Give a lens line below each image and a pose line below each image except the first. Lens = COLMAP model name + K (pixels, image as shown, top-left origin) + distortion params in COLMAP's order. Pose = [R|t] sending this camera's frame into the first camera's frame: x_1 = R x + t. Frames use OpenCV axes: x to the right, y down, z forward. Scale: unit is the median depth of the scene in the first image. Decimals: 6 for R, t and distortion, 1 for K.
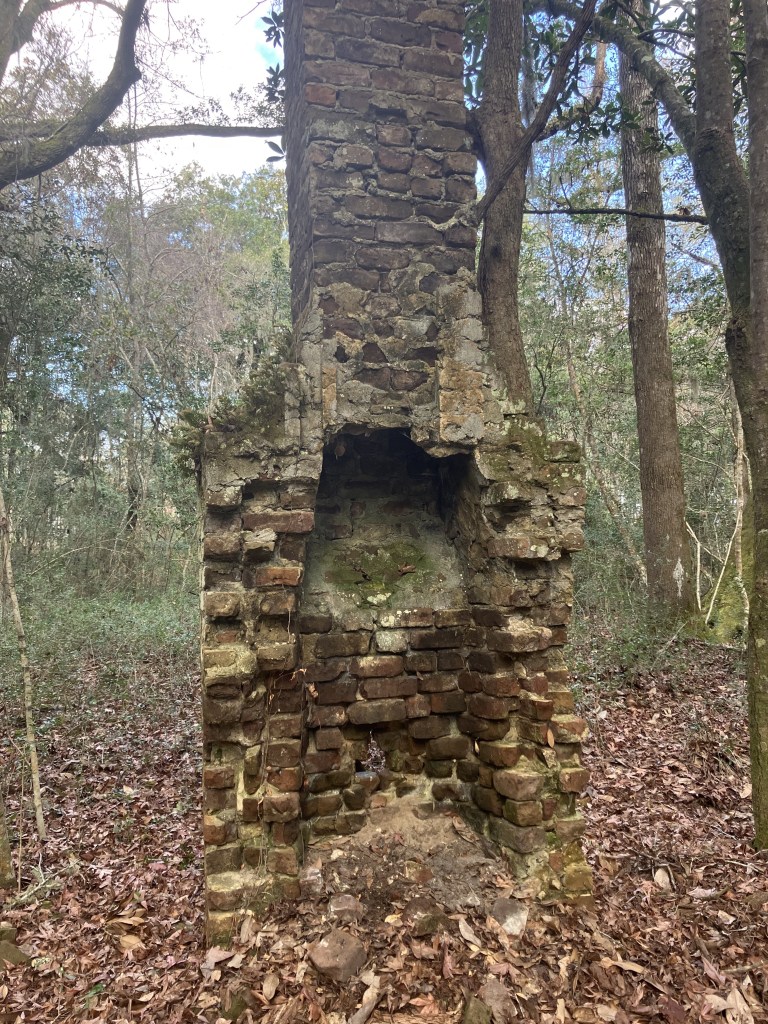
lens RADIAL K [[788.9, 0, 385.4], [0, 788.9, 523.9], [0, 0, 1]] dist [0.095040, -0.253541]
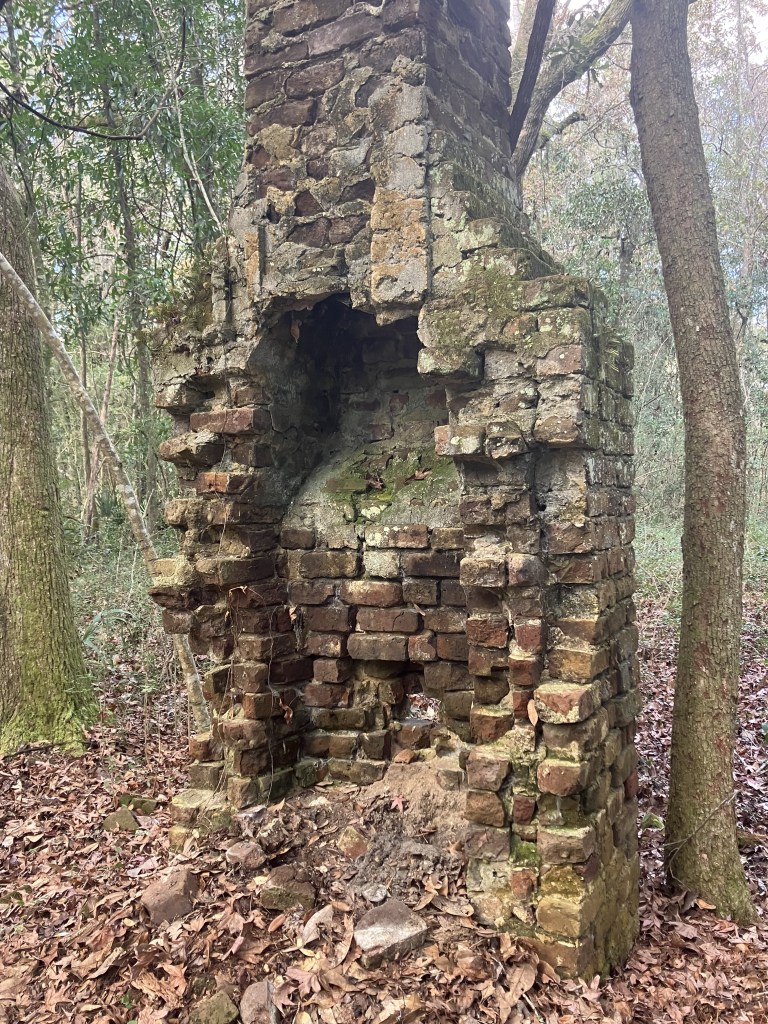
lens RADIAL K [[858.4, 0, 410.4], [0, 858.4, 522.5], [0, 0, 1]] dist [0.090177, -0.254603]
pose [[0.753975, 0.023752, -0.656474, 0.637212], [0.032789, 0.996740, 0.073723, 0.044248], [0.656084, -0.077110, 0.750738, 0.381497]]
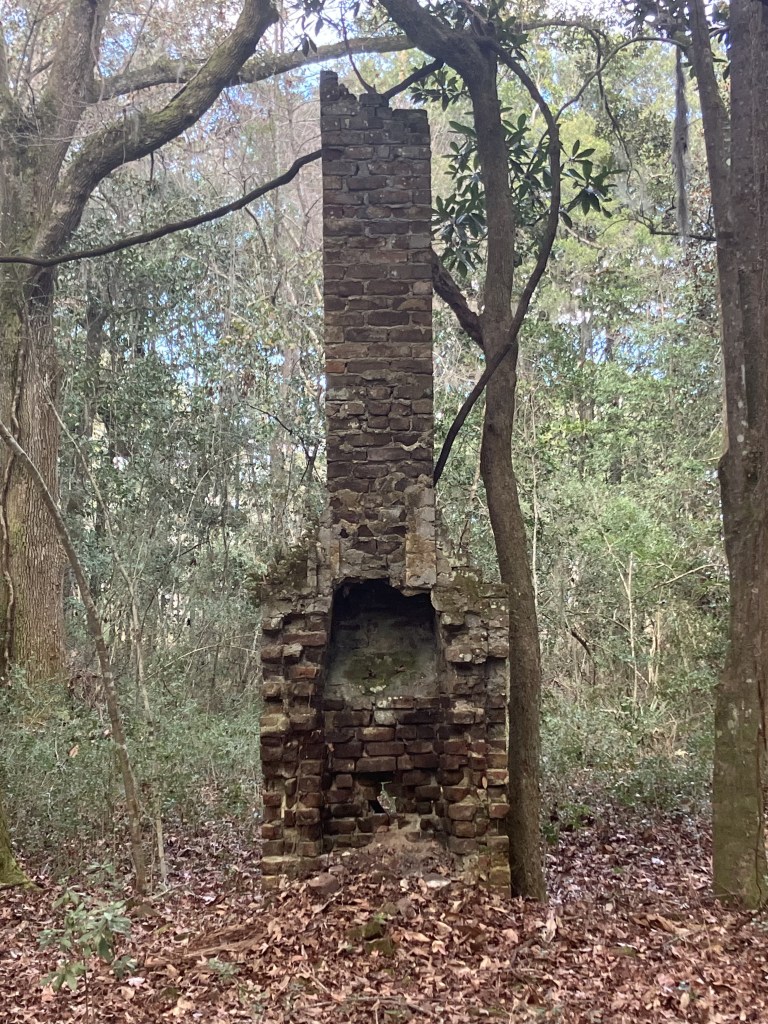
lens RADIAL K [[1437.8, 0, 403.3], [0, 1437.8, 511.2], [0, 0, 1]] dist [0.014168, 0.007253]
pose [[0.973084, -0.020035, -0.229578, 0.710120], [0.005733, 0.998010, -0.062797, -0.074216], [0.230380, 0.059790, 0.971262, -1.749831]]
